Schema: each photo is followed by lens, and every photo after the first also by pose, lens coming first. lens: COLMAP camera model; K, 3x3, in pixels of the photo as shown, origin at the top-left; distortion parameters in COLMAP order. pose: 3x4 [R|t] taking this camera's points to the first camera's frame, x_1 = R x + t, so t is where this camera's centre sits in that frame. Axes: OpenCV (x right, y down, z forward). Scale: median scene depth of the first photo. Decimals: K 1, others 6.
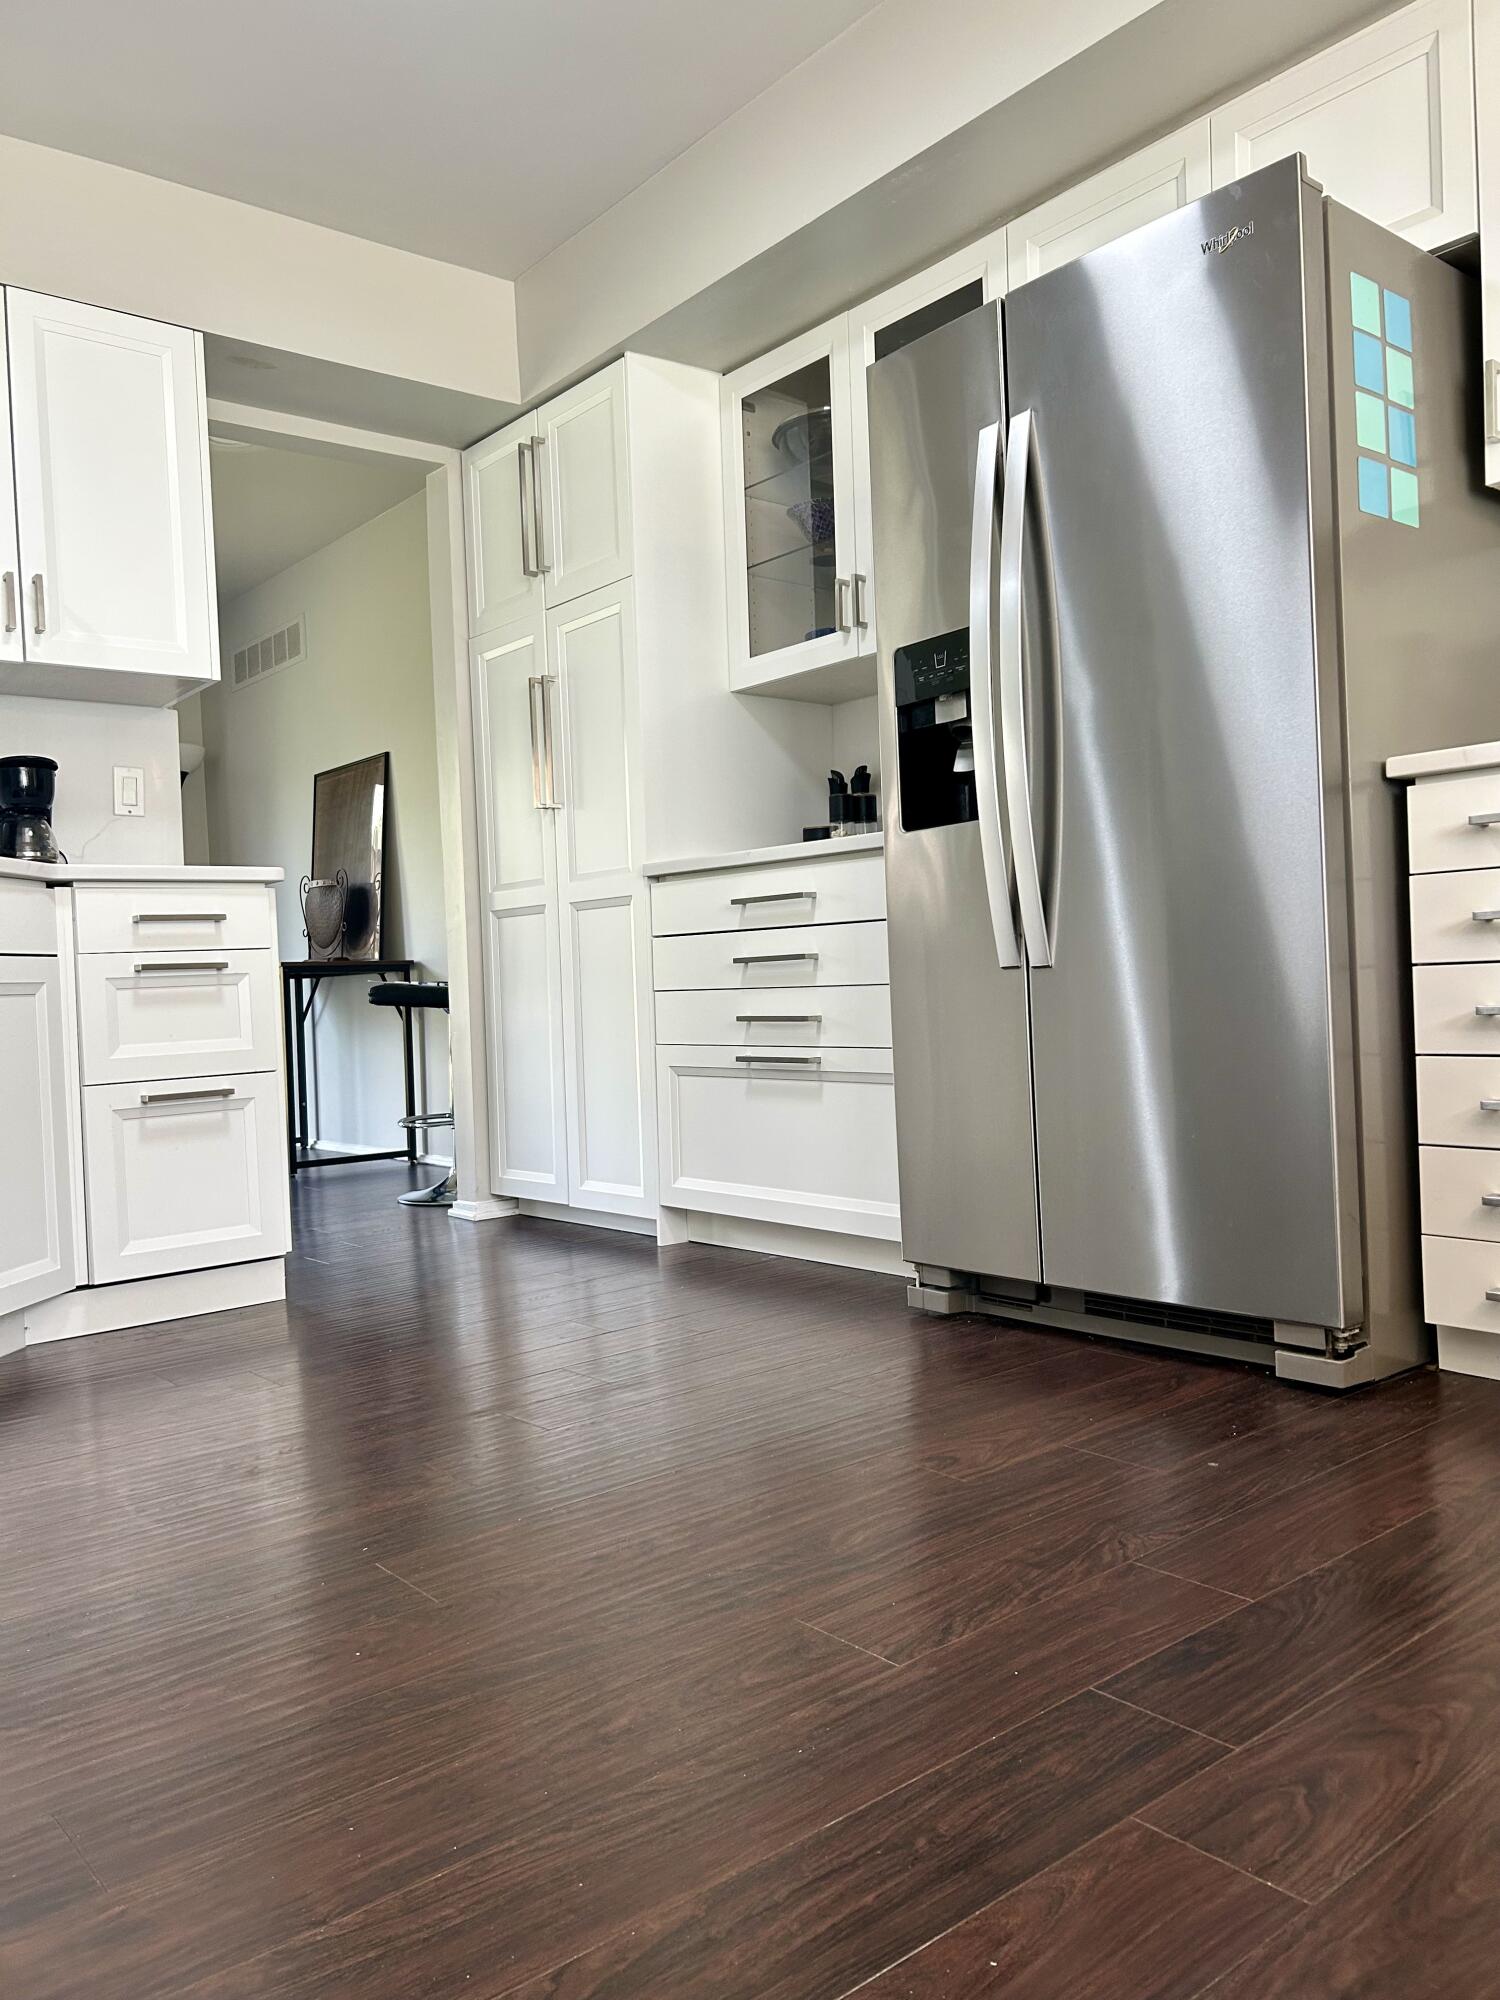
lens RADIAL K [[1512.7, 0, 744.8], [0, 1512.7, 989.1], [0, 0, 1]] dist [0.027833, -0.026177]
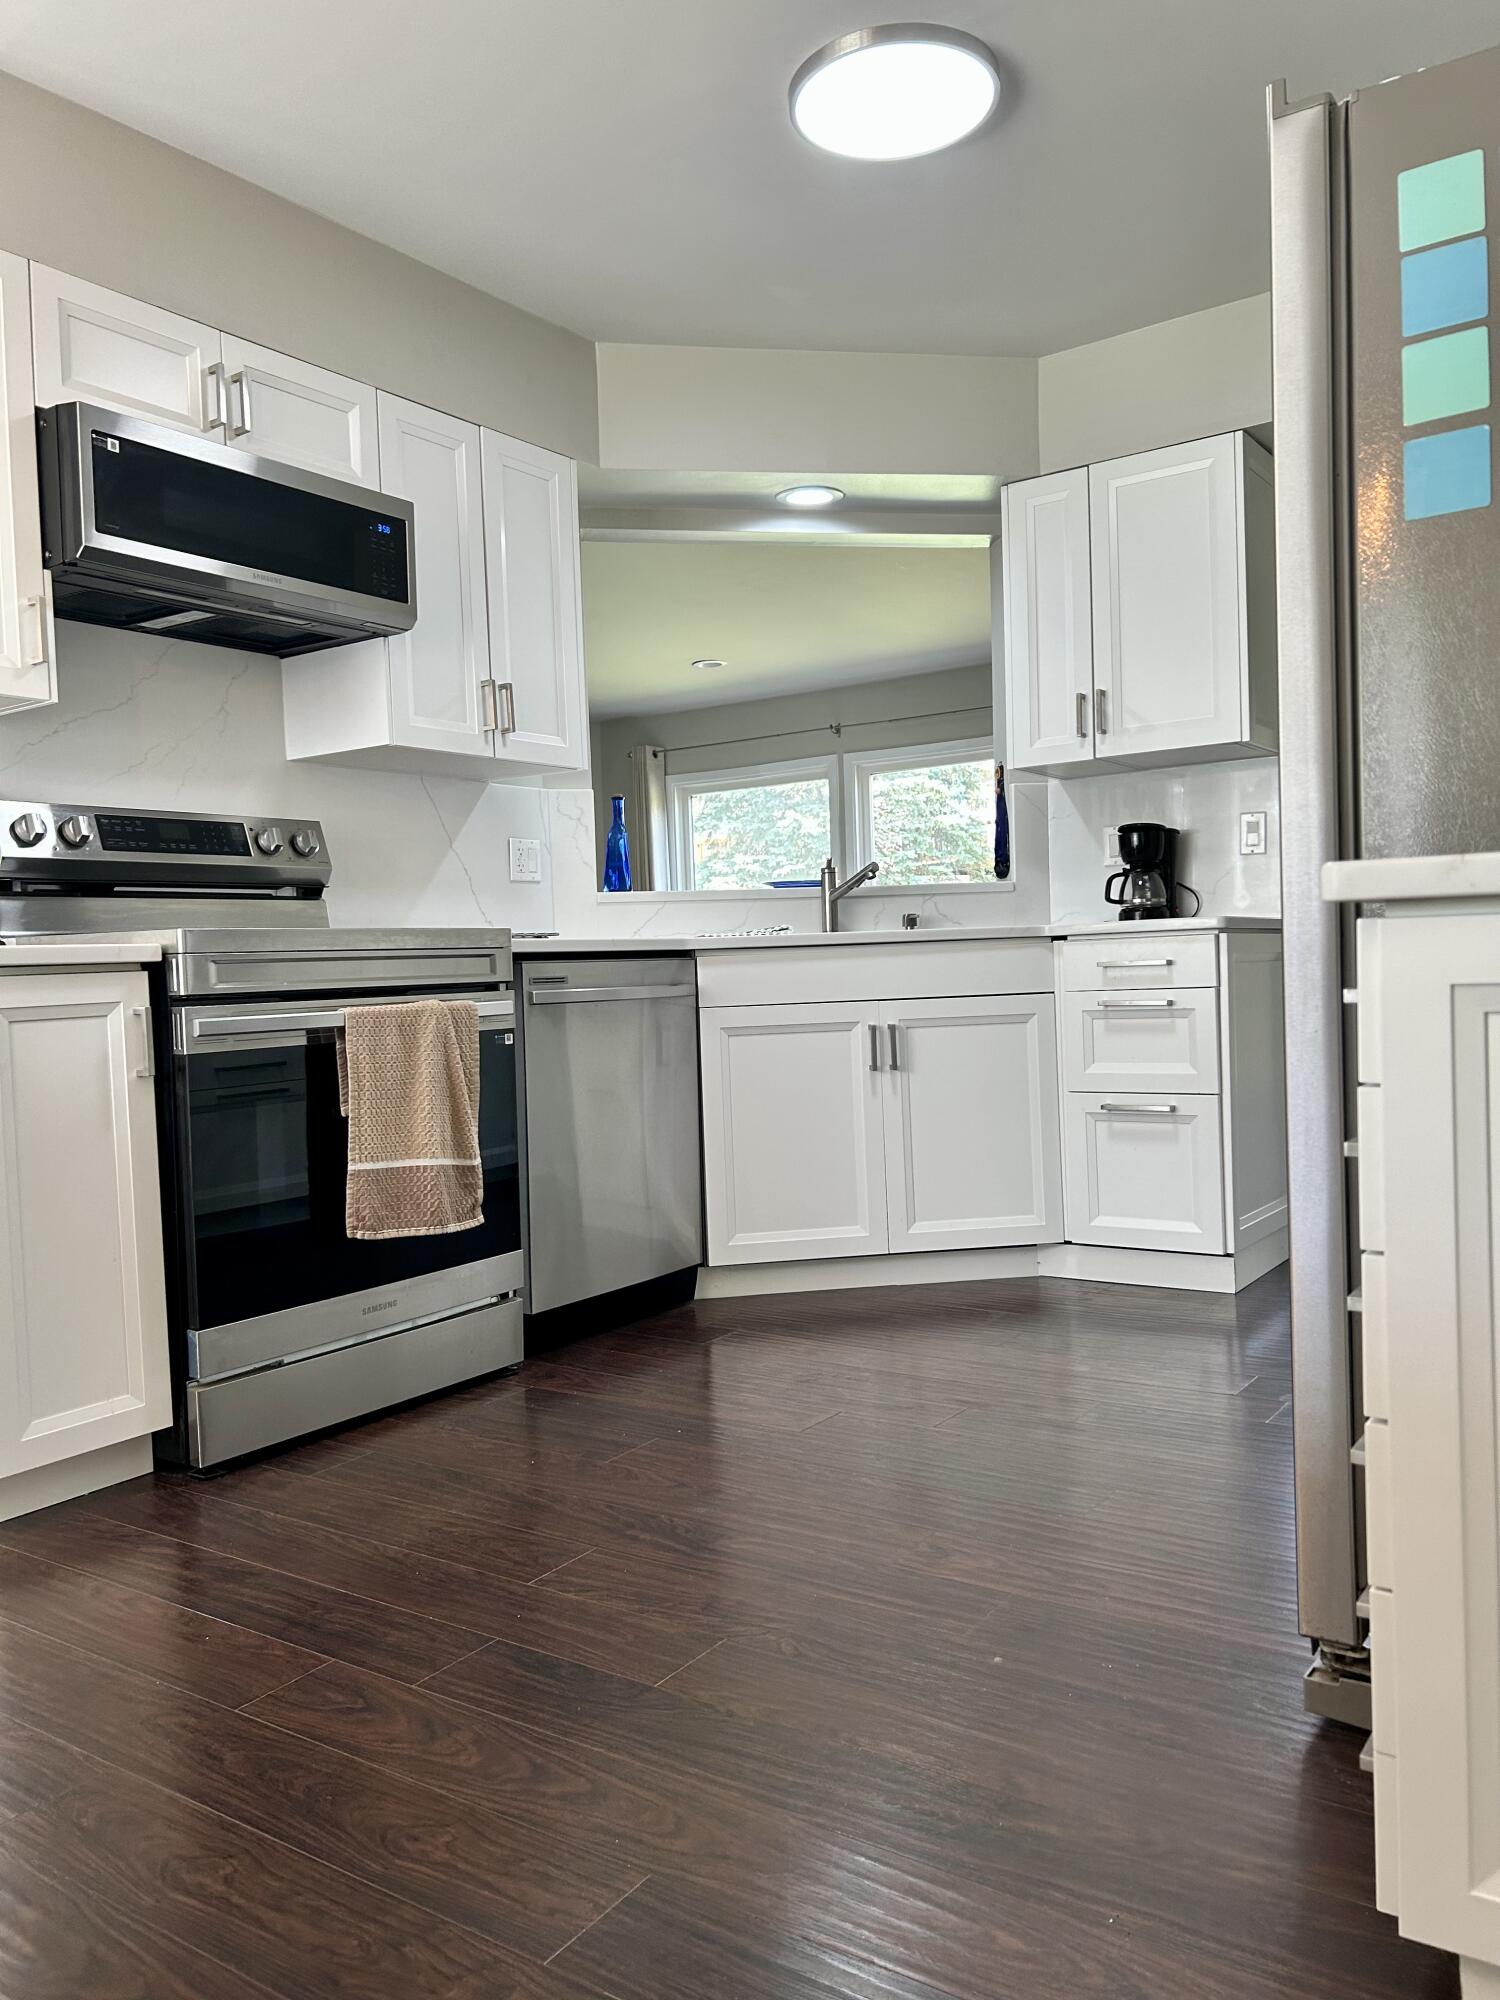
lens RADIAL K [[1509.8, 0, 752.5], [0, 1509.8, 1013.5], [0, 0, 1]] dist [0.039621, -0.044957]
pose [[0.253493, 0.065082, -0.965145, 0.739728], [0.027682, 0.996837, 0.074490, -0.106865], [0.966941, -0.045600, 0.250890, 0.400916]]
